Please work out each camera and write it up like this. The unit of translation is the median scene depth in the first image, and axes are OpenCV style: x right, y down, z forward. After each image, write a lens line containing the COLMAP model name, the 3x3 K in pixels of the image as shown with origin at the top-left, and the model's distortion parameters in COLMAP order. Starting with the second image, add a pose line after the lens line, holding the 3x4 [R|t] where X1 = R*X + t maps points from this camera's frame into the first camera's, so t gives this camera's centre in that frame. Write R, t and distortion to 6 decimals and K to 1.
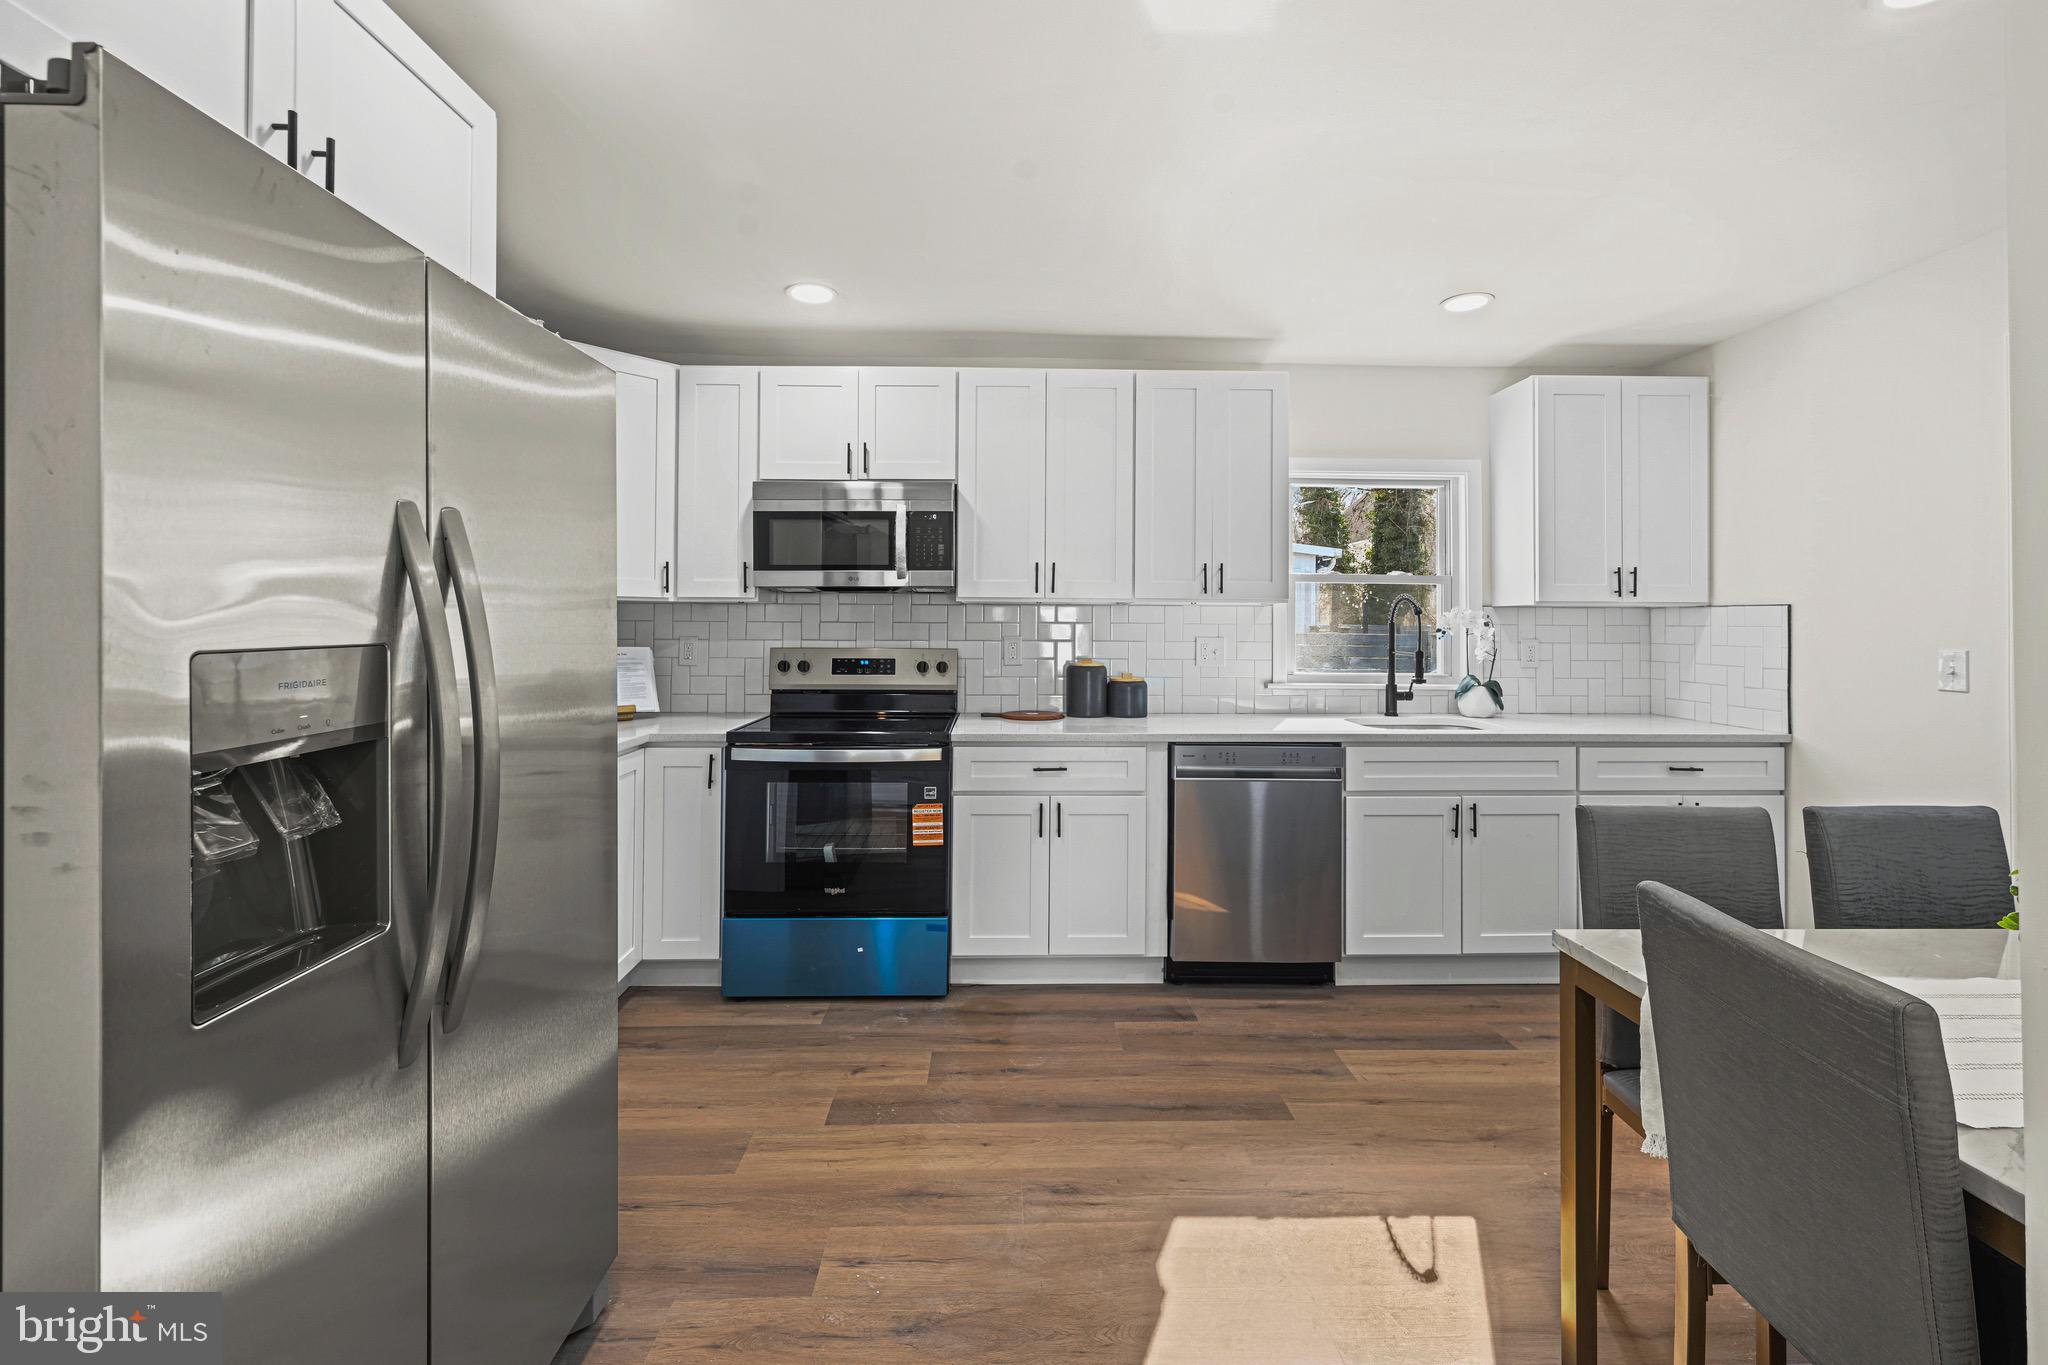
lens RADIAL K [[817.2, 0, 1042.7], [0, 817.2, 618.6], [0, 0, 1]] dist [0.000119, 0.000344]
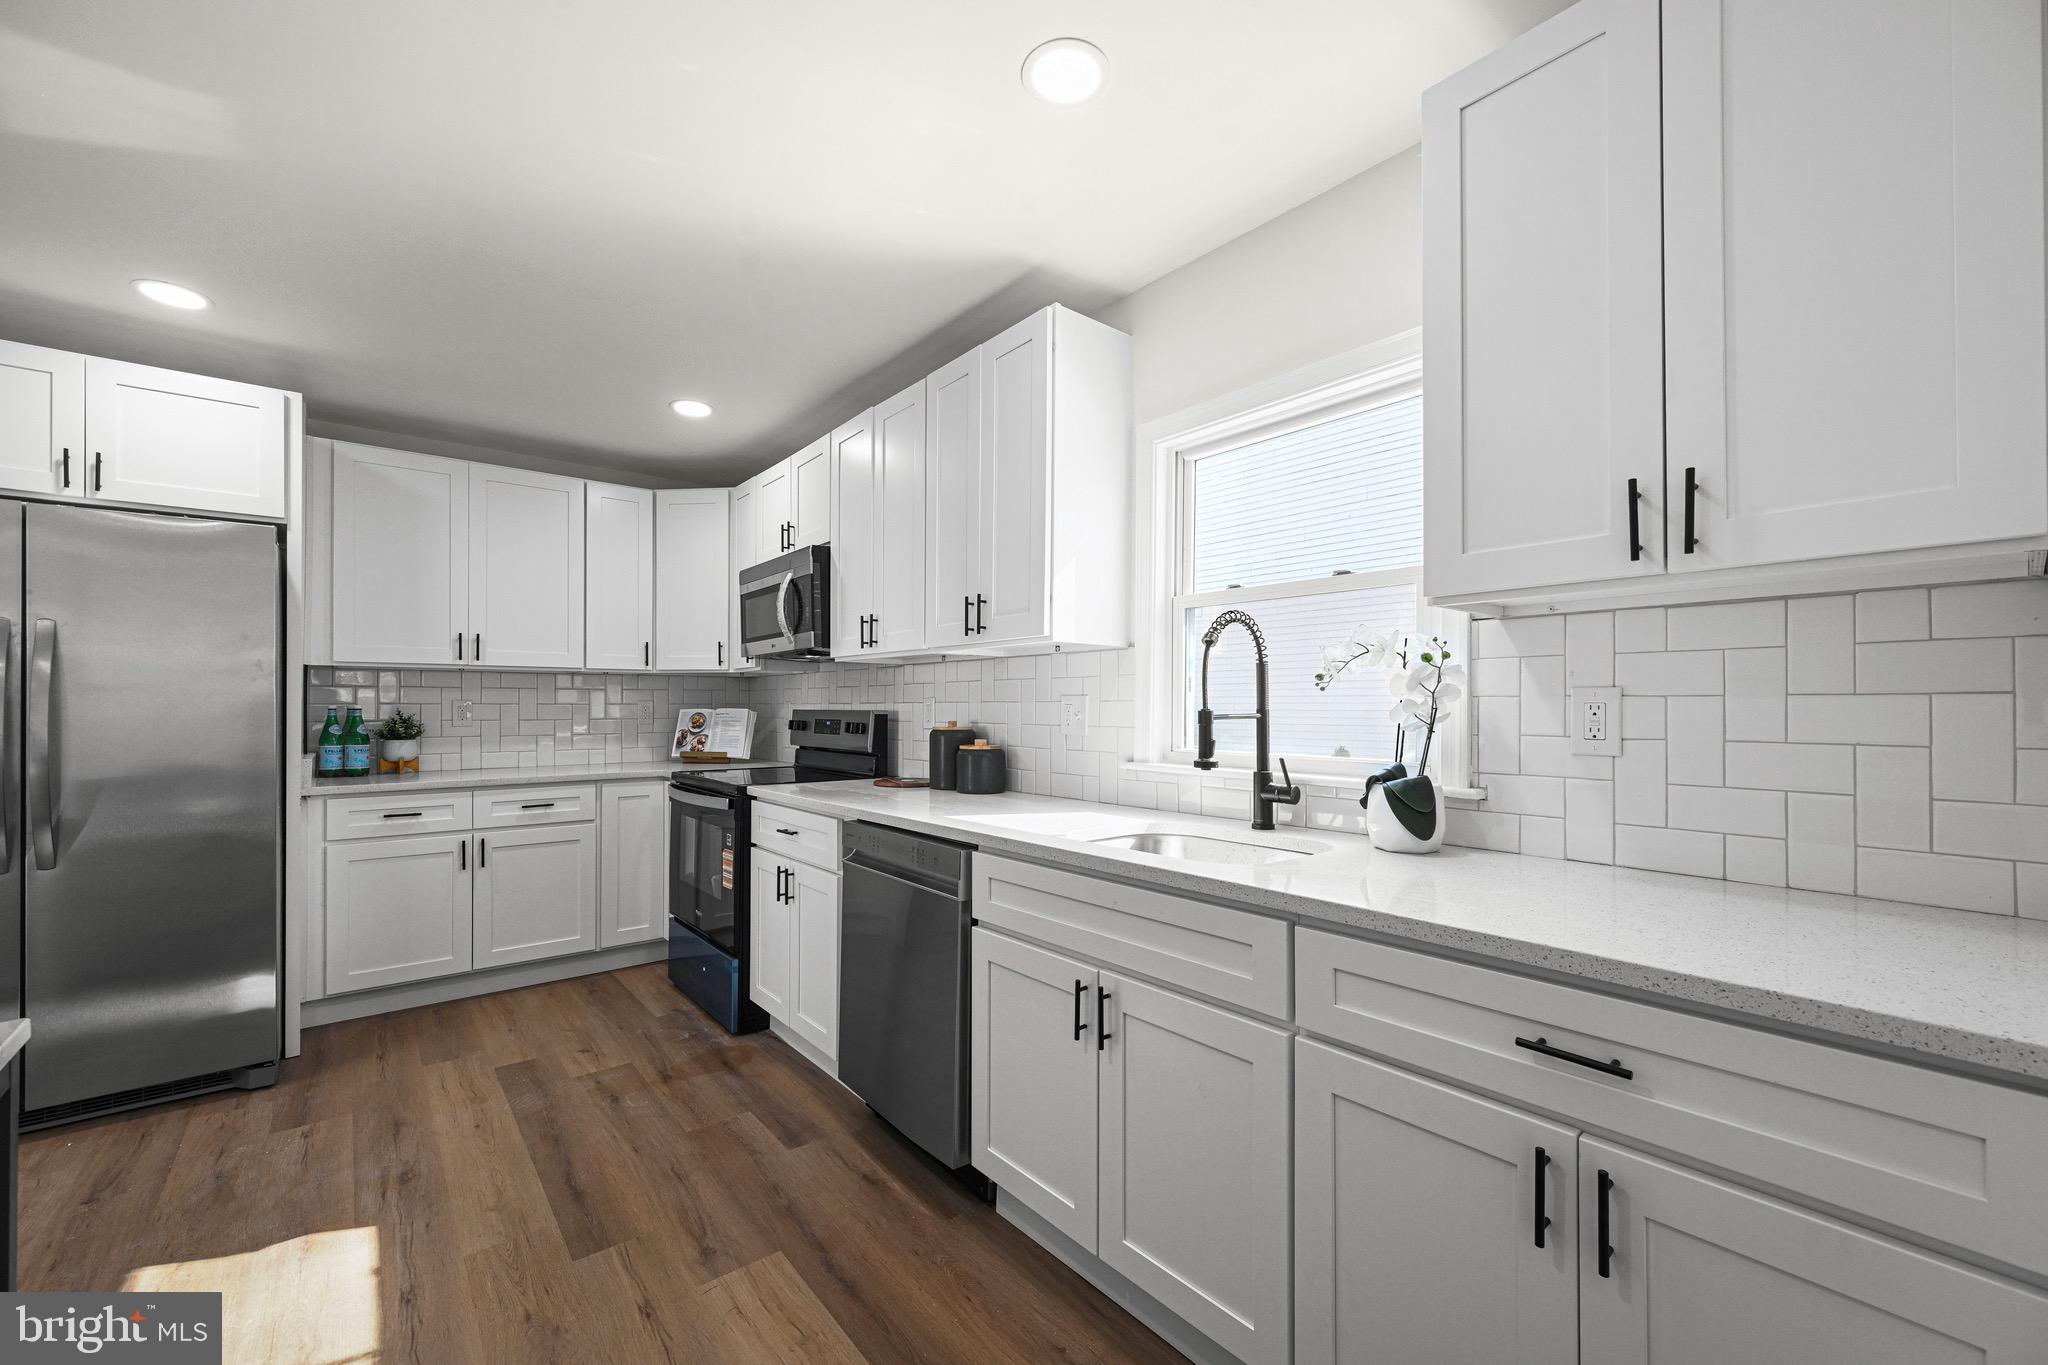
lens RADIAL K [[817.2, 0, 1026.6], [0, 817.2, 699.5], [0, 0, 1]] dist [0.000119, 0.000344]
pose [[0.614806, -0.012109, -0.788585, 1.044350], [0.011136, 0.999916, -0.006672, 0.044126], [0.788600, -0.004680, 0.614889, 0.711529]]
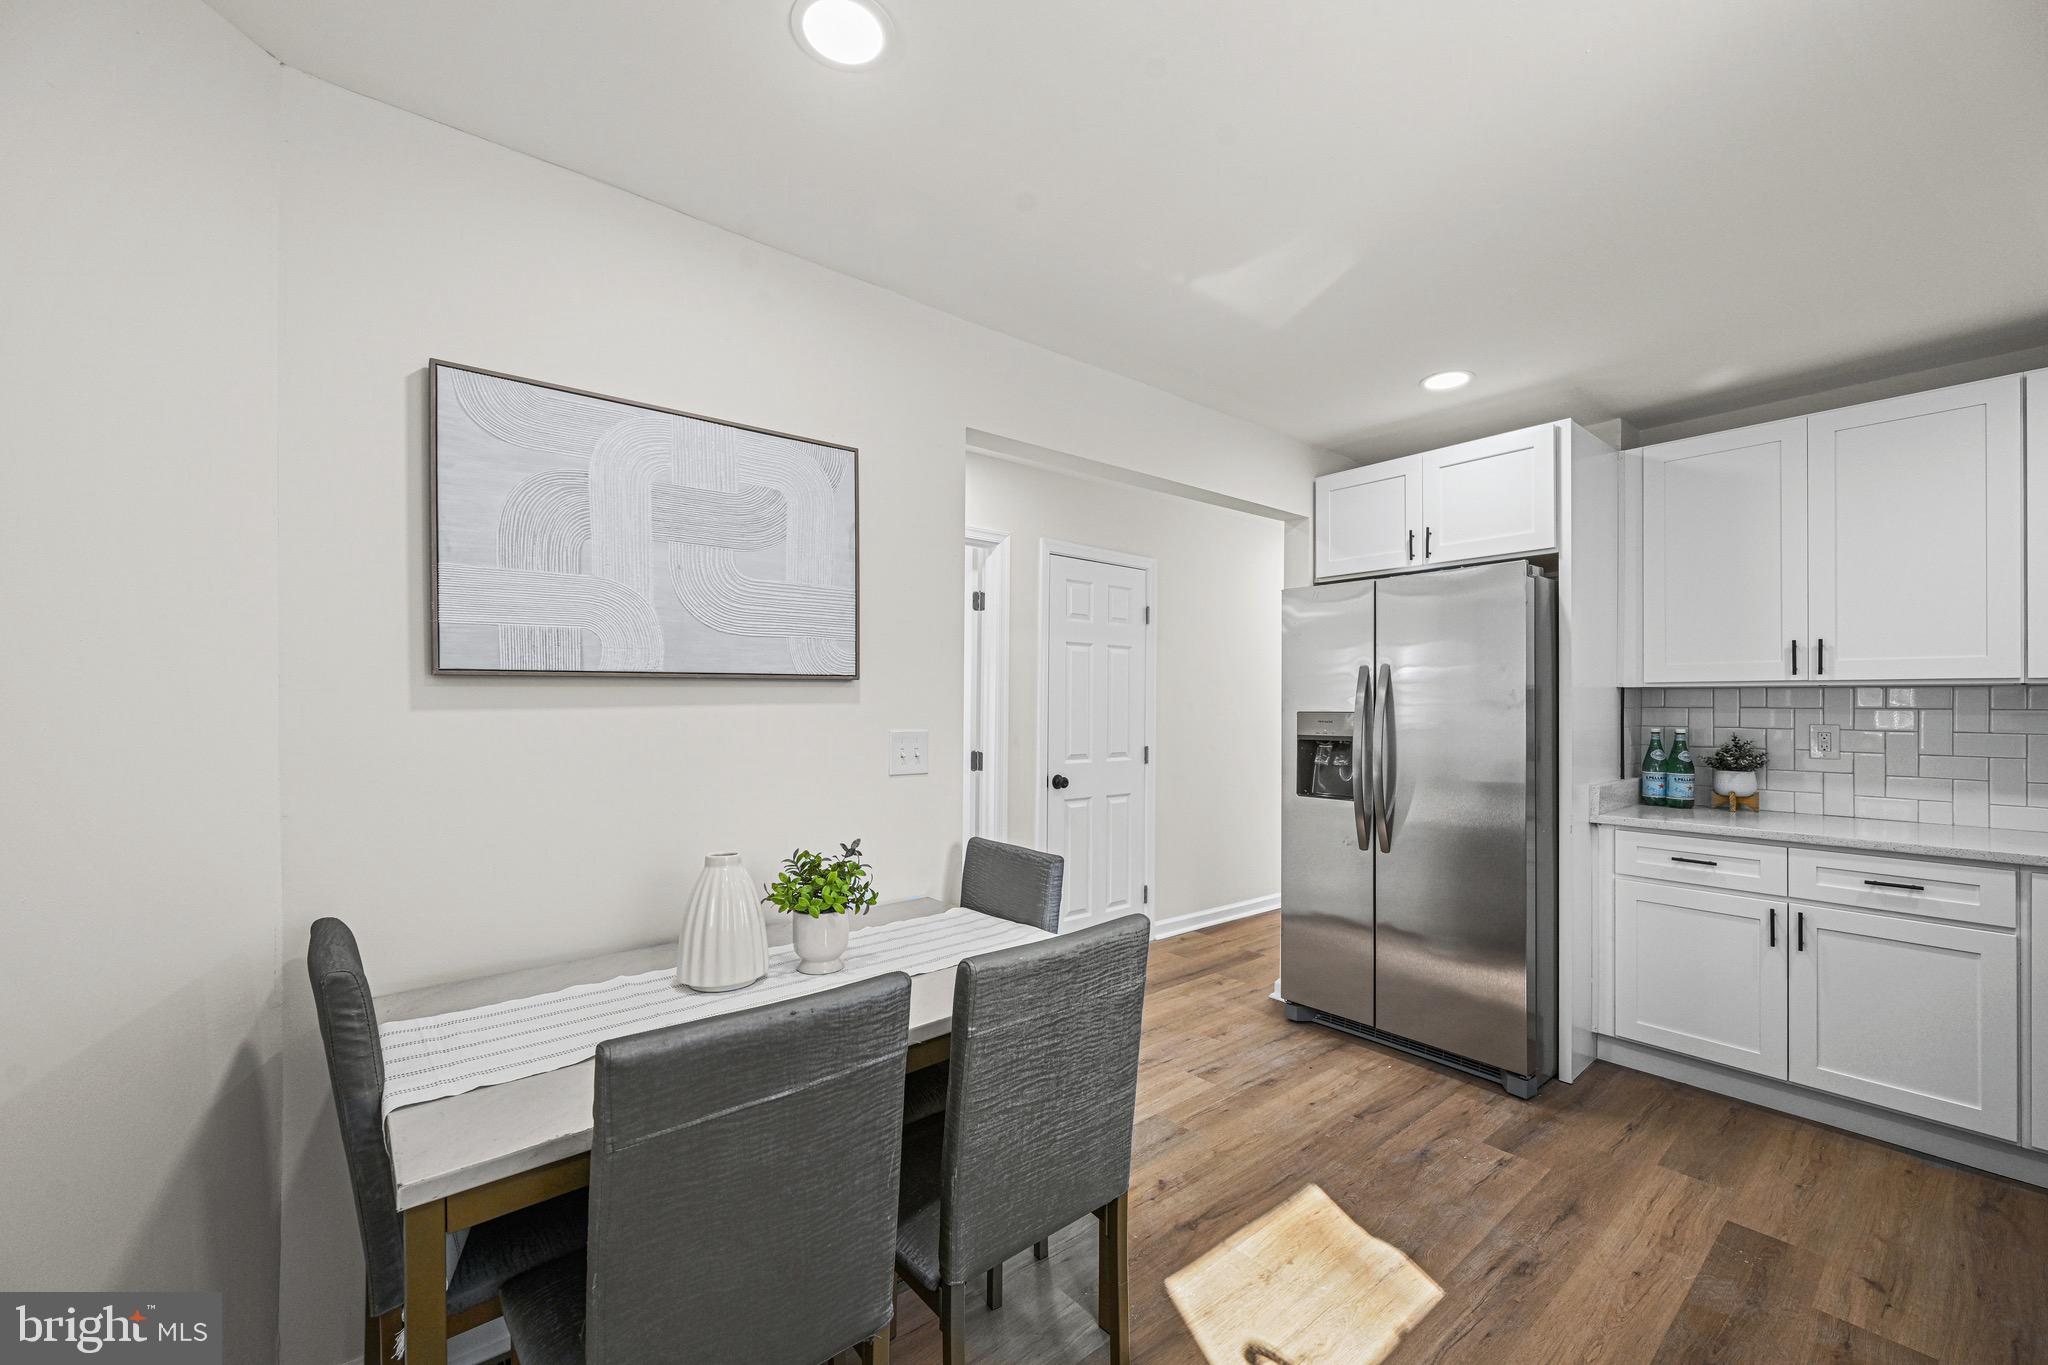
lens RADIAL K [[817.2, 0, 1021.9], [0, 817.2, 698.4], [0, 0, 1]] dist [0.000119, 0.000344]
pose [[-0.790051, -0.010922, -0.612944, 0.828380], [-0.003041, 0.999899, -0.013898, 0.006478], [0.613034, -0.009116, -0.790004, 1.030672]]
